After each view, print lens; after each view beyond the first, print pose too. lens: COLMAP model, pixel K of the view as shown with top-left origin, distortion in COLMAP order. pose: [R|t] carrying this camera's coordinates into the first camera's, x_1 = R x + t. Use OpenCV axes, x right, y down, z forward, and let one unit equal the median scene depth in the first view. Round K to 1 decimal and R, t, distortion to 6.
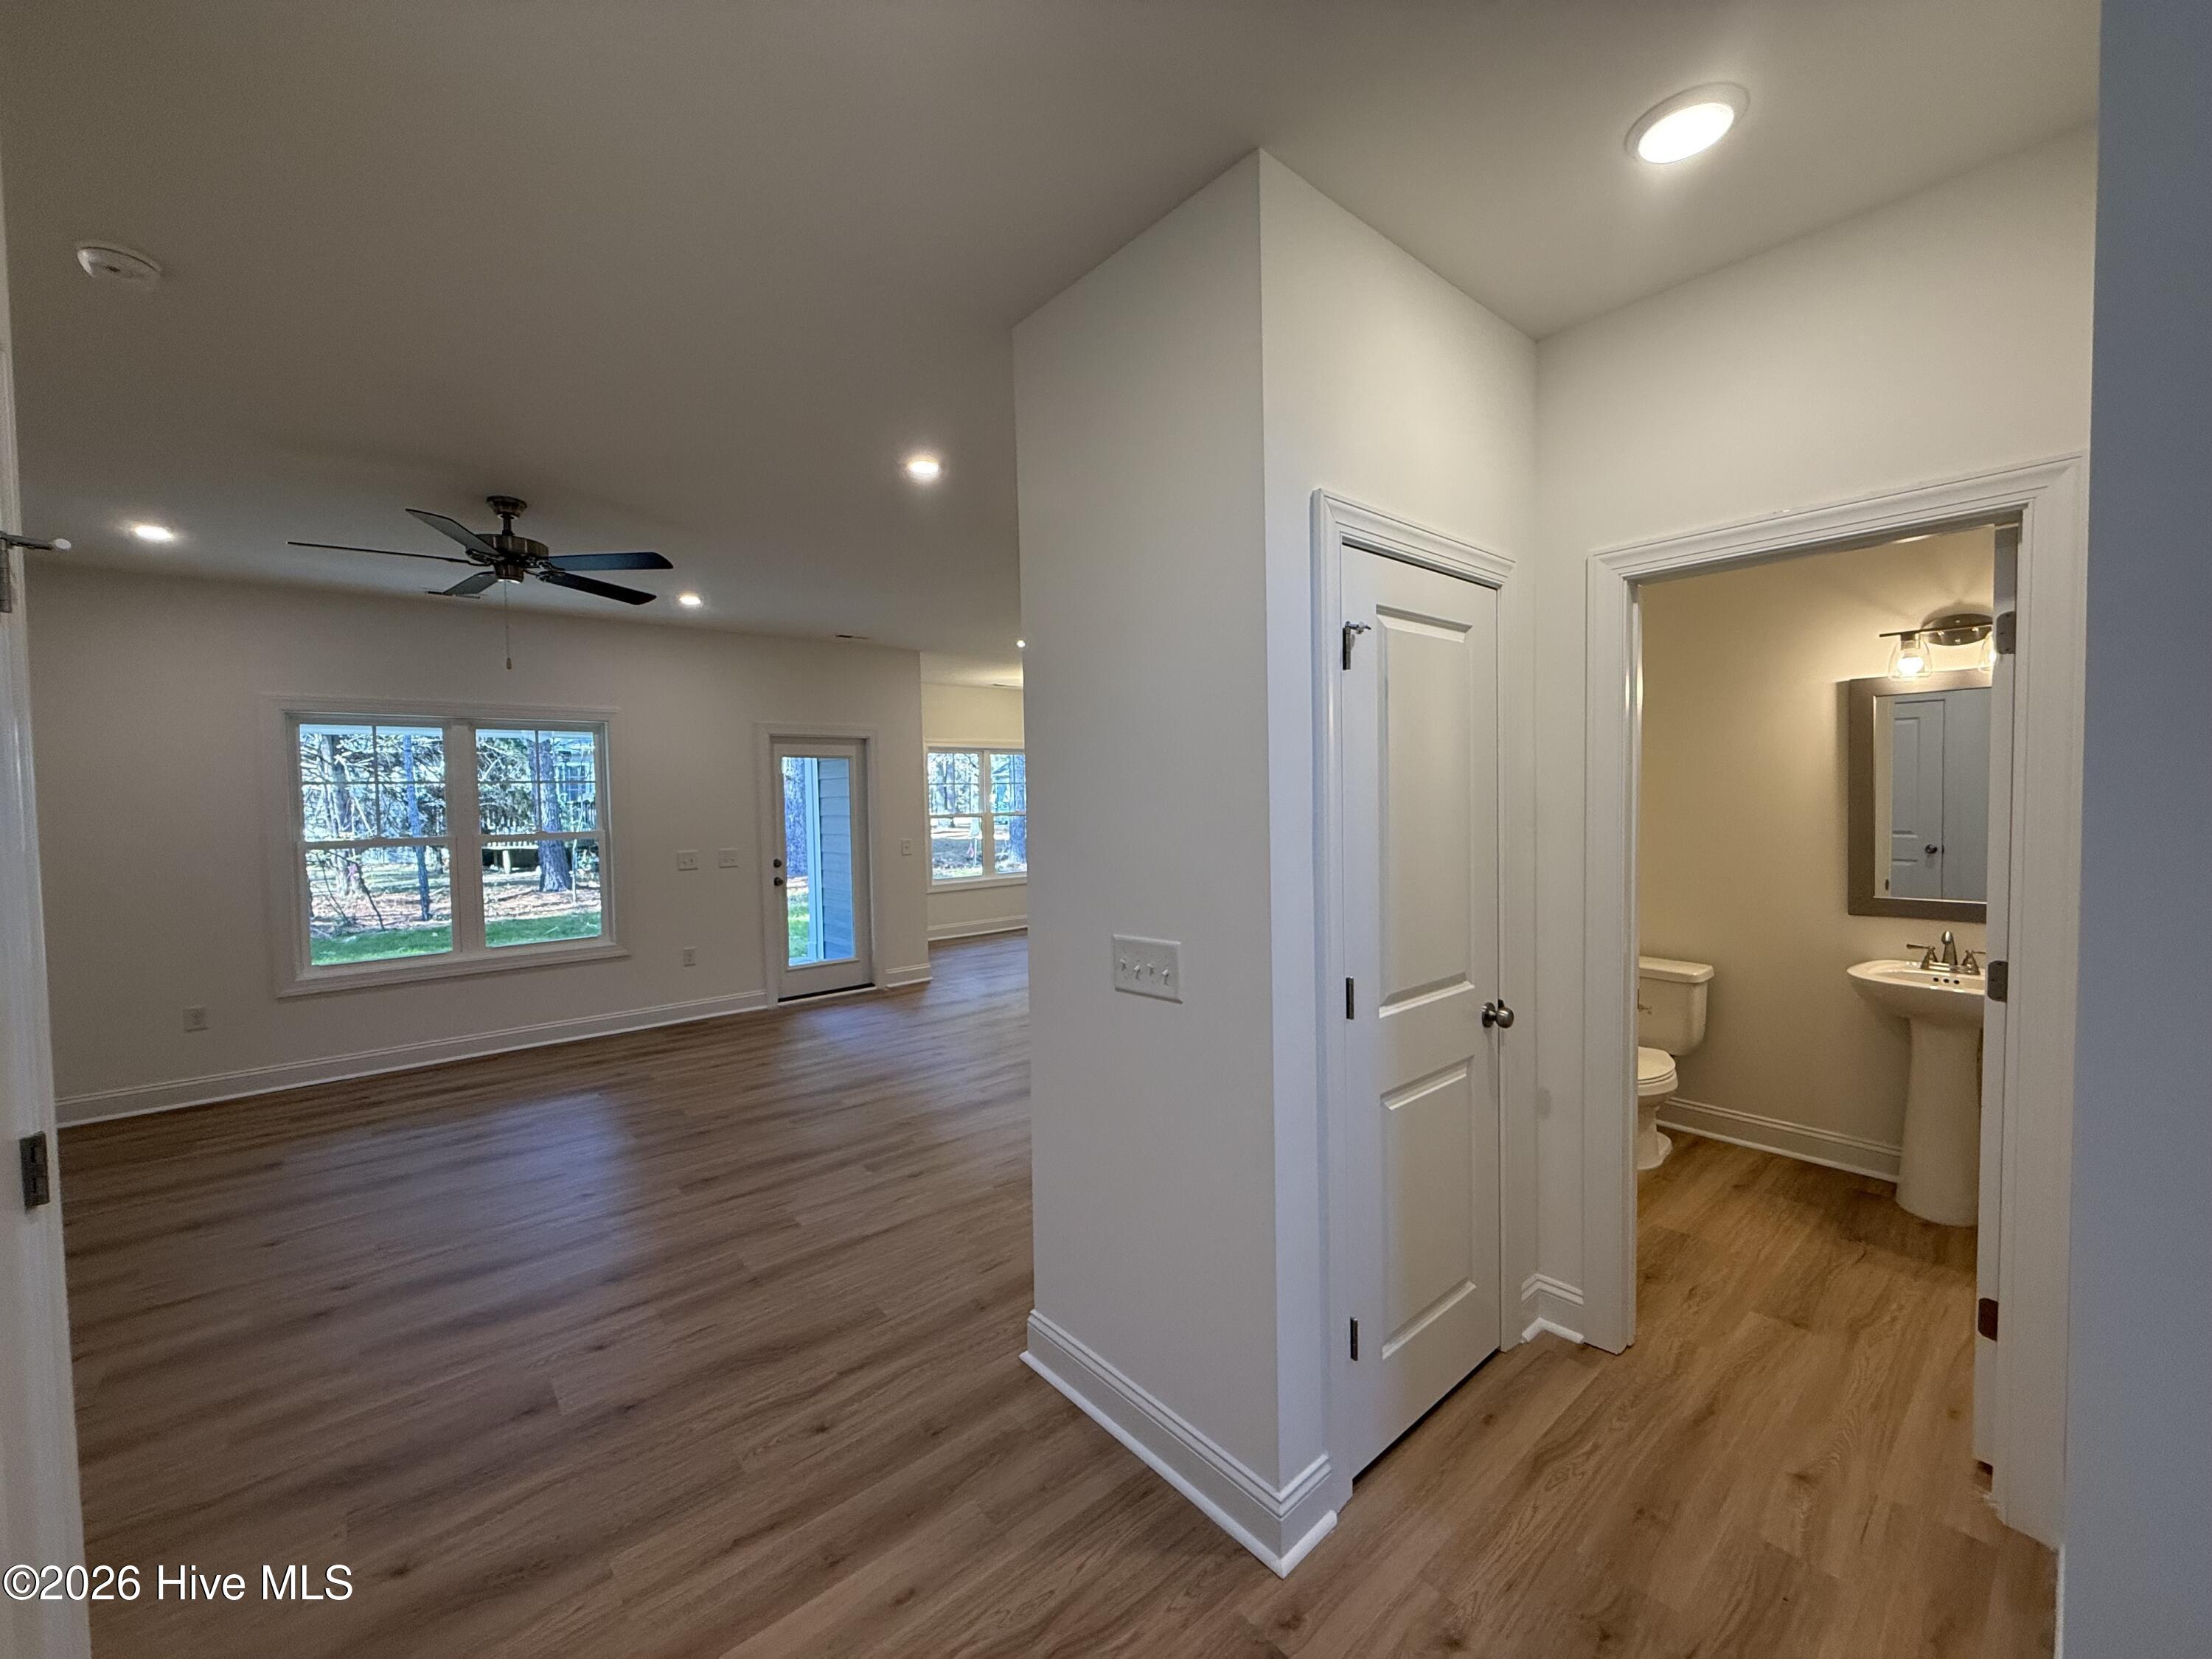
lens RADIAL K [[880.0, 0, 1100.0], [0, 880.0, 826.8], [0, 0, 1]] dist [0.001330, 0.000204]
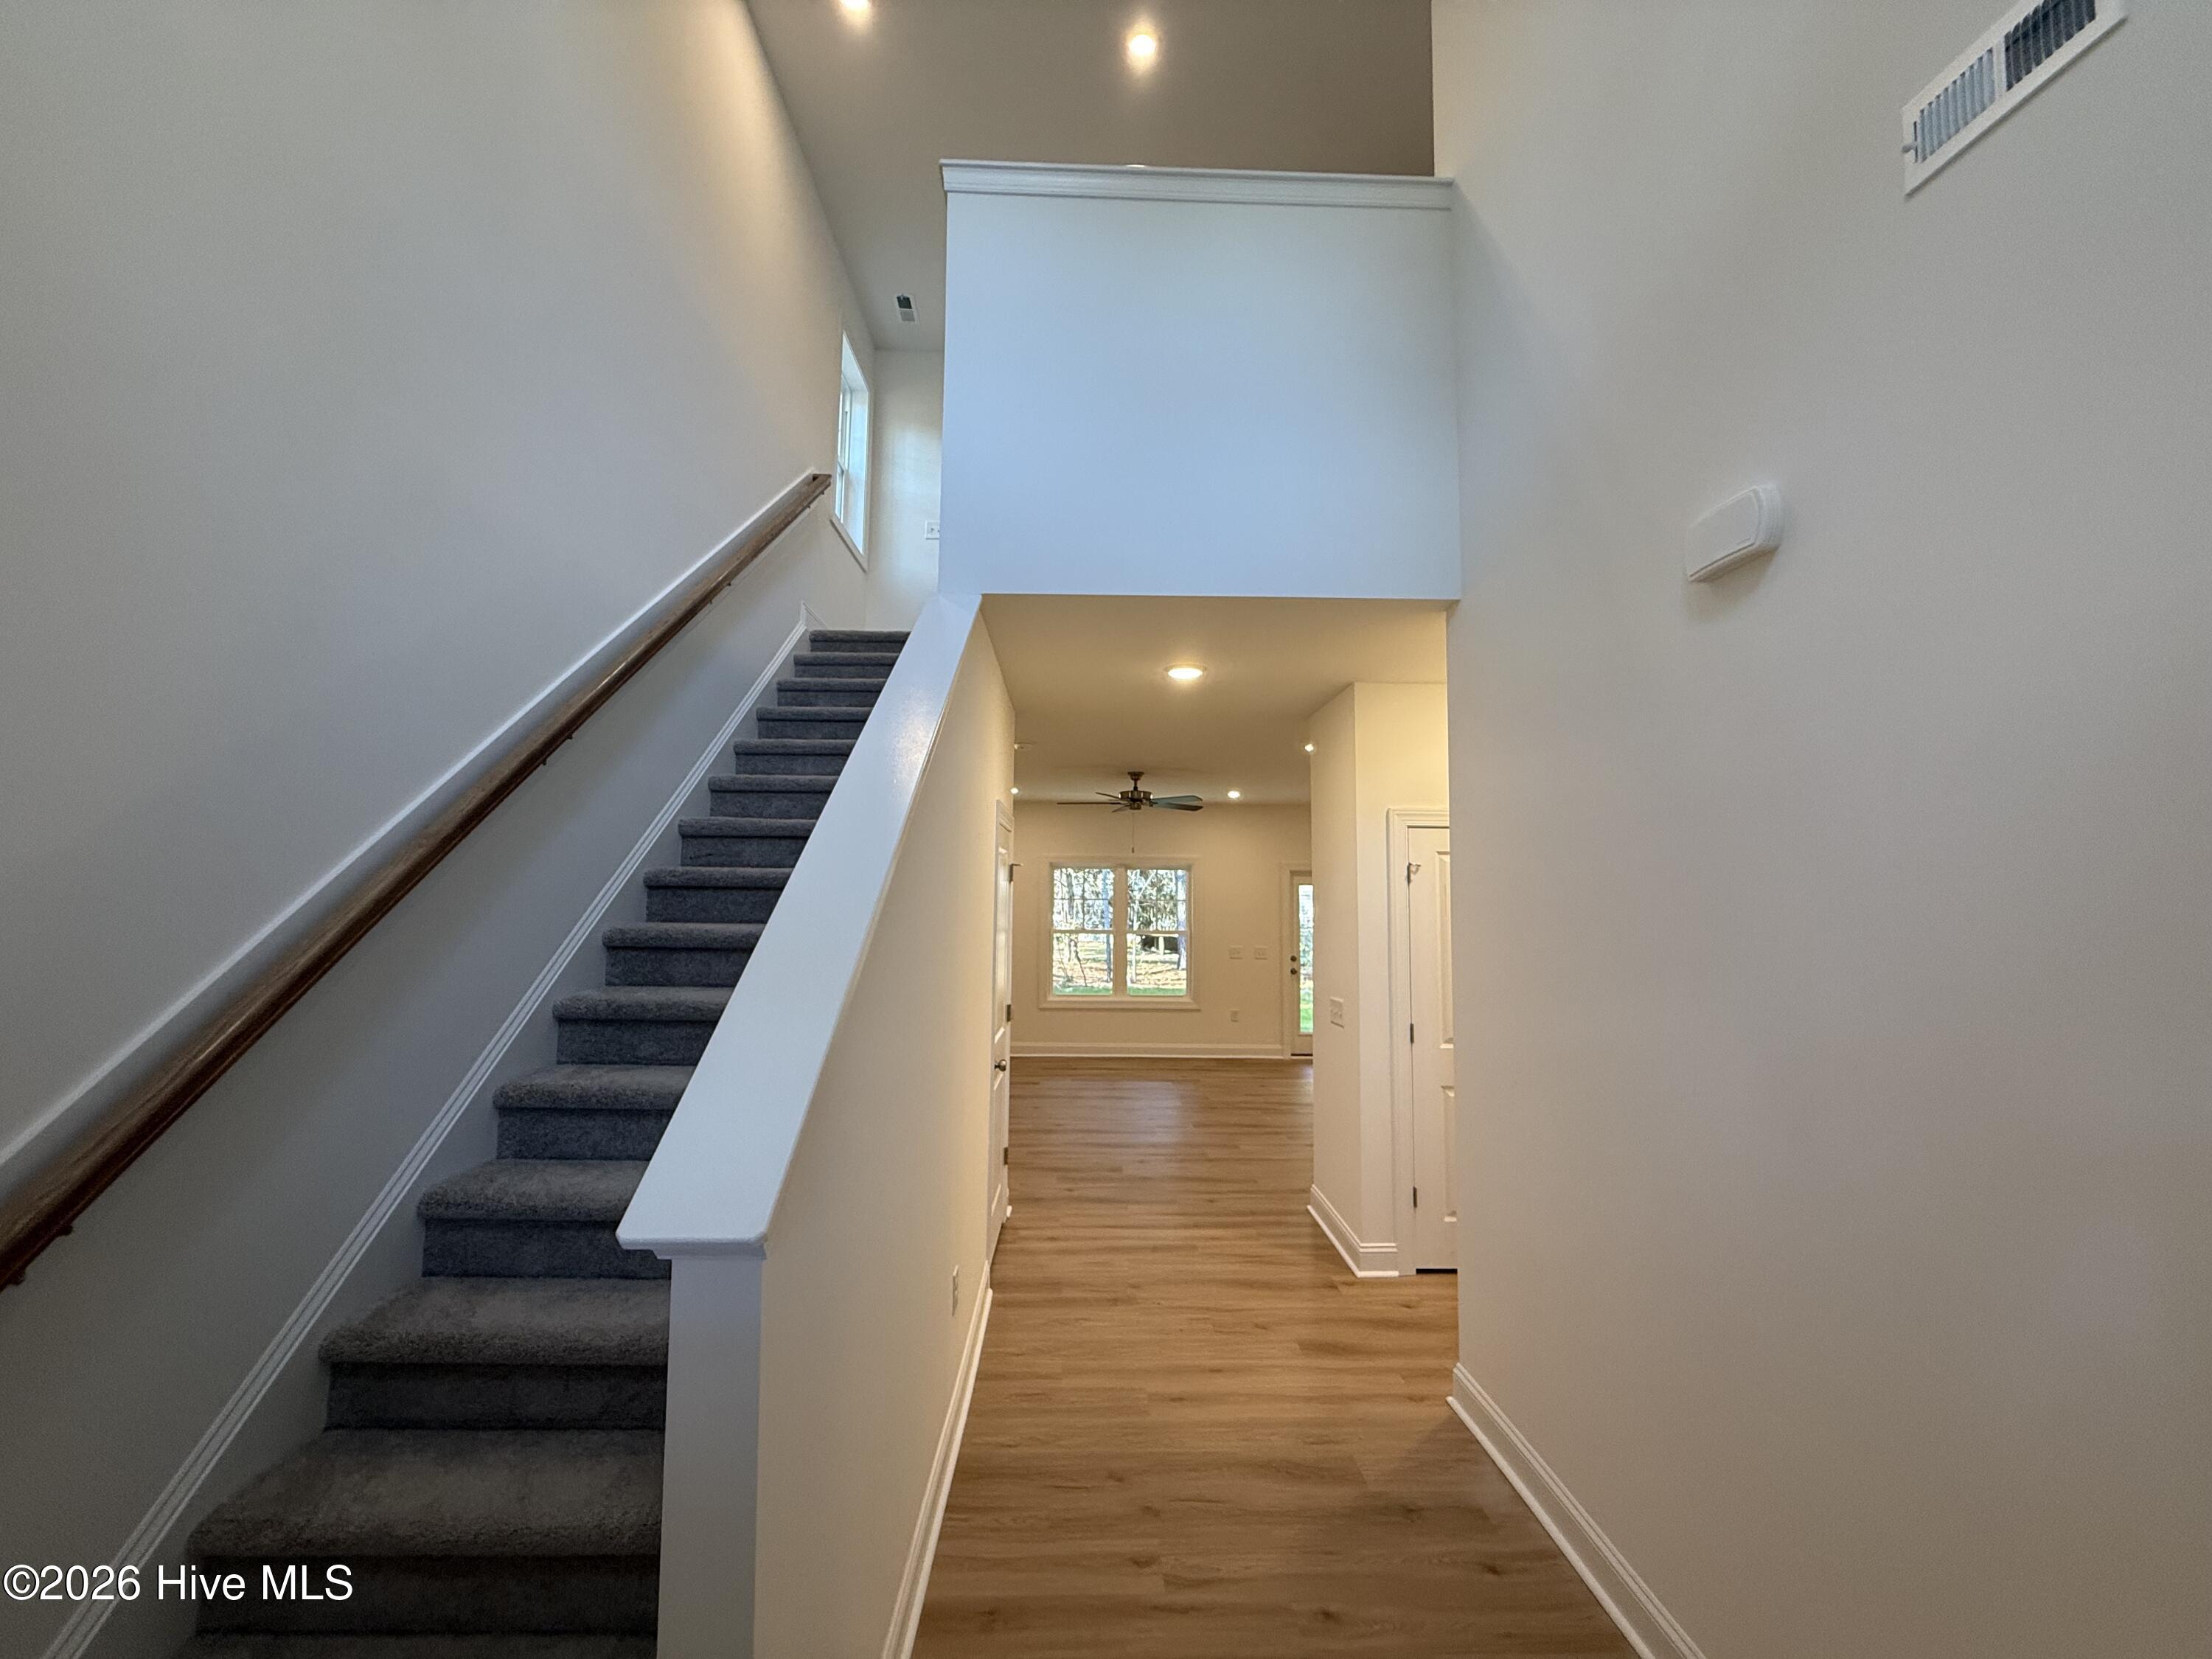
lens RADIAL K [[880.0, 0, 1100.0], [0, 880.0, 826.8], [0, 0, 1]] dist [0.001330, 0.000204]
pose [[0.779501, -0.022795, -0.625986, 0.365985], [-0.048715, 0.994105, -0.096862, -0.022729], [0.624504, 0.106000, 0.773795, -0.426357]]
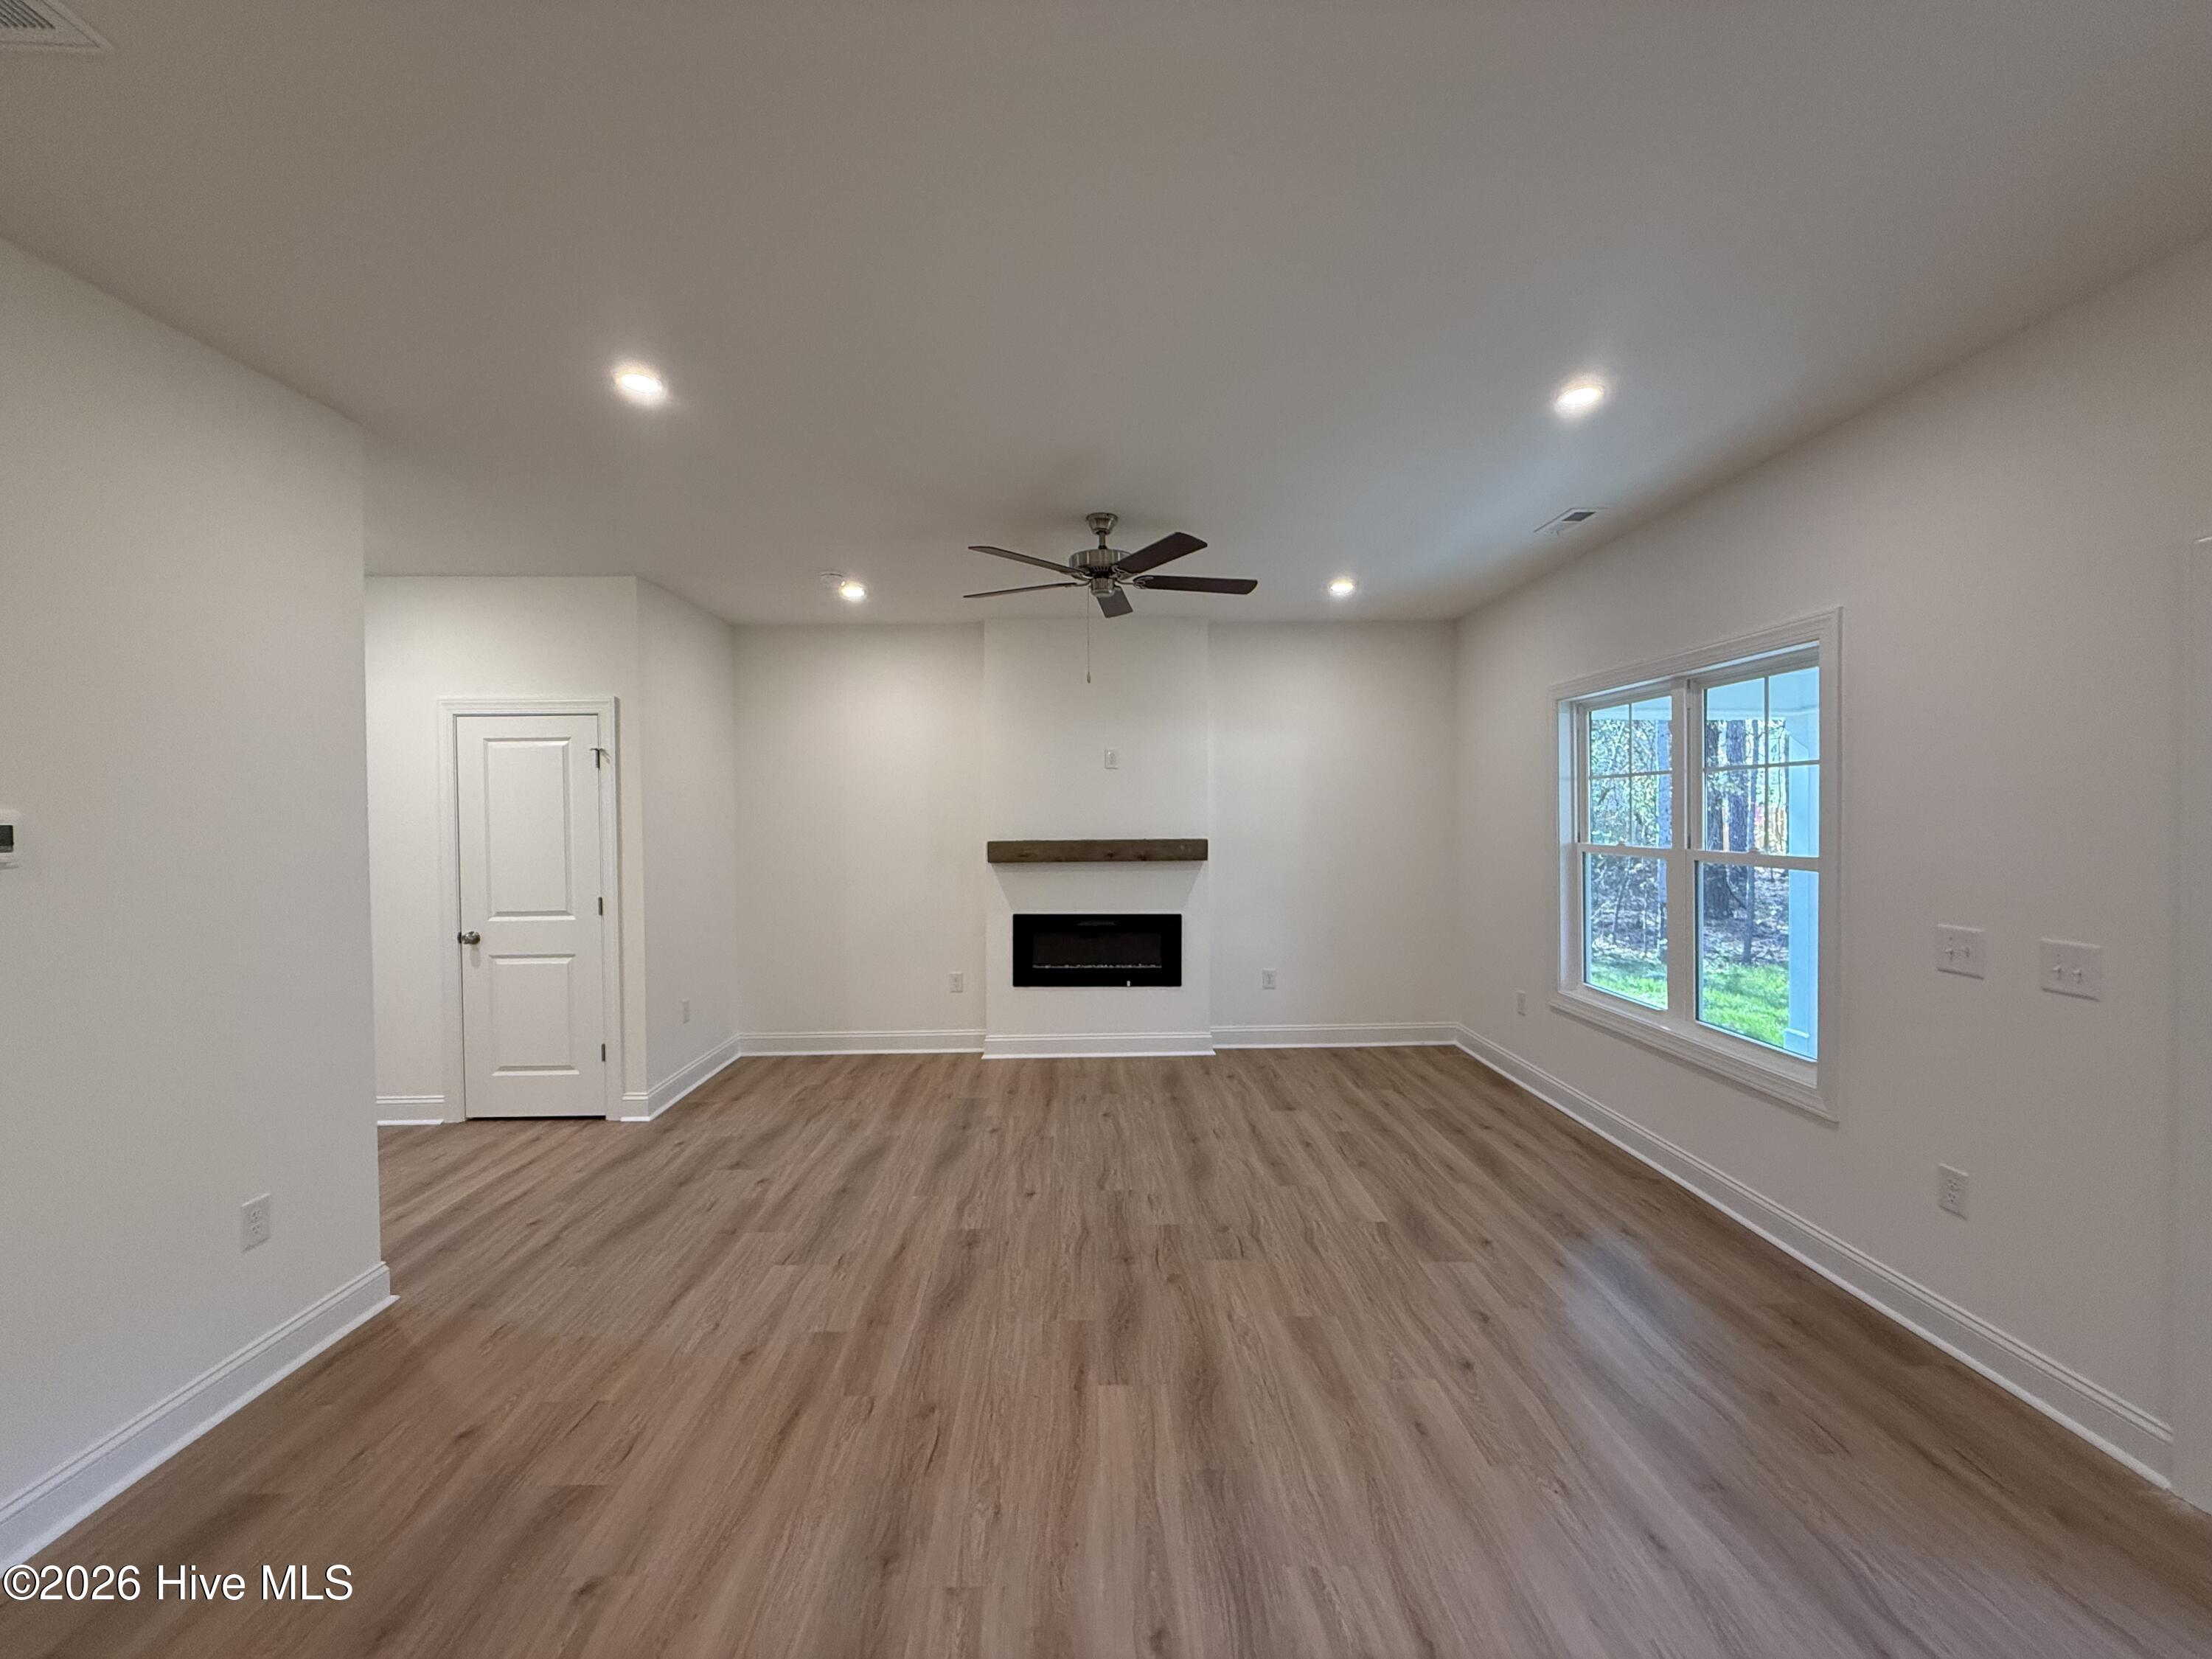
lens RADIAL K [[880.0, 0, 1100.0], [0, 880.0, 826.8], [0, 0, 1]] dist [0.001330, 0.000204]
pose [[-0.631163, 0.037140, -0.774760, 0.090976], [-0.006641, 0.998558, 0.053279, -0.040557], [0.775622, 0.038773, -0.630006, 1.073317]]
